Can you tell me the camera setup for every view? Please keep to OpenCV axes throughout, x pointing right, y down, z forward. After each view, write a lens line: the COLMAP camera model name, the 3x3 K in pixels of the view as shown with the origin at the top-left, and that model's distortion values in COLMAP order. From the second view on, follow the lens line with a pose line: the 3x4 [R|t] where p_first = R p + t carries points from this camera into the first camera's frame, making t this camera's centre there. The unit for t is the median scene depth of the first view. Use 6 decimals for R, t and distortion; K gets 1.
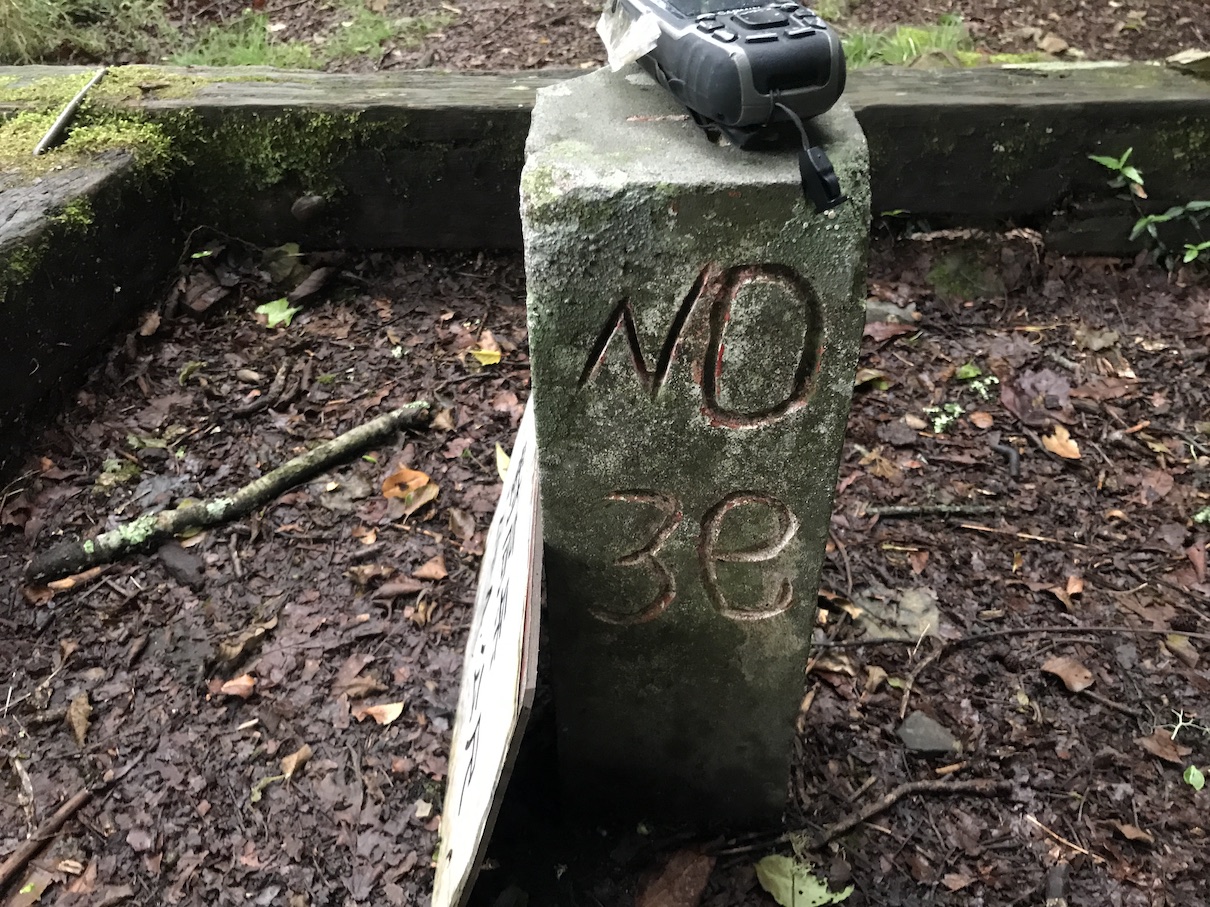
lens RADIAL K [[1008.5, 0, 605.0], [0, 1008.5, 453.5], [0, 0, 1]] dist [-0.001694, -0.002741]
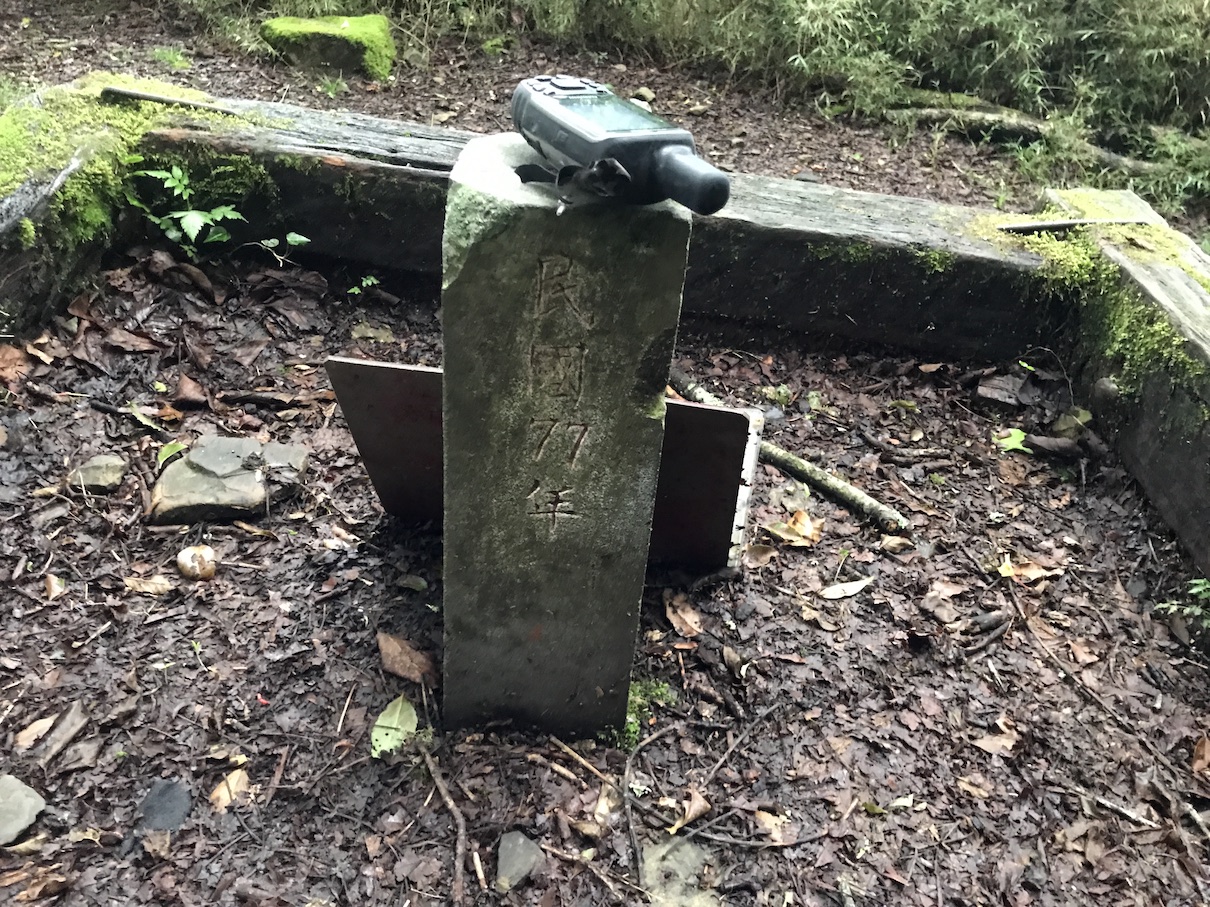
lens RADIAL K [[1008.5, 0, 605.0], [0, 1008.5, 453.5], [0, 0, 1]] dist [-0.001694, -0.002741]
pose [[-0.007318, 0.563411, -0.826145, 0.712928], [-0.678373, 0.604188, 0.418051, -0.349868], [0.734681, 0.563494, 0.377782, 0.340286]]
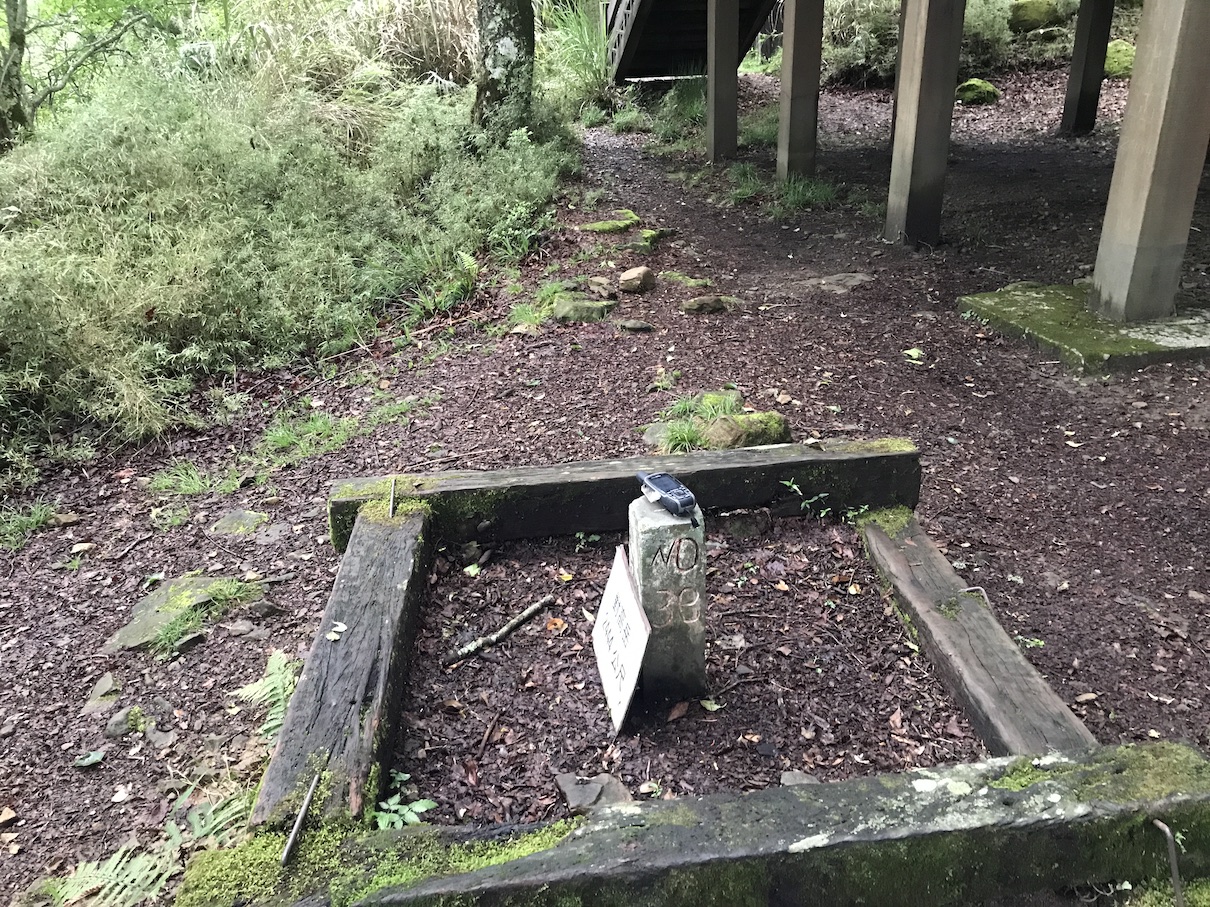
lens RADIAL K [[993.2, 0, 617.5], [0, 993.2, 418.6], [0, 0, 1]] dist [0.138682, -0.001335]
pose [[0.983000, -0.074046, 0.168013, -0.442497], [0.118525, 0.954779, -0.272671, 0.256009], [-0.140225, 0.287950, 0.947324, -1.753516]]
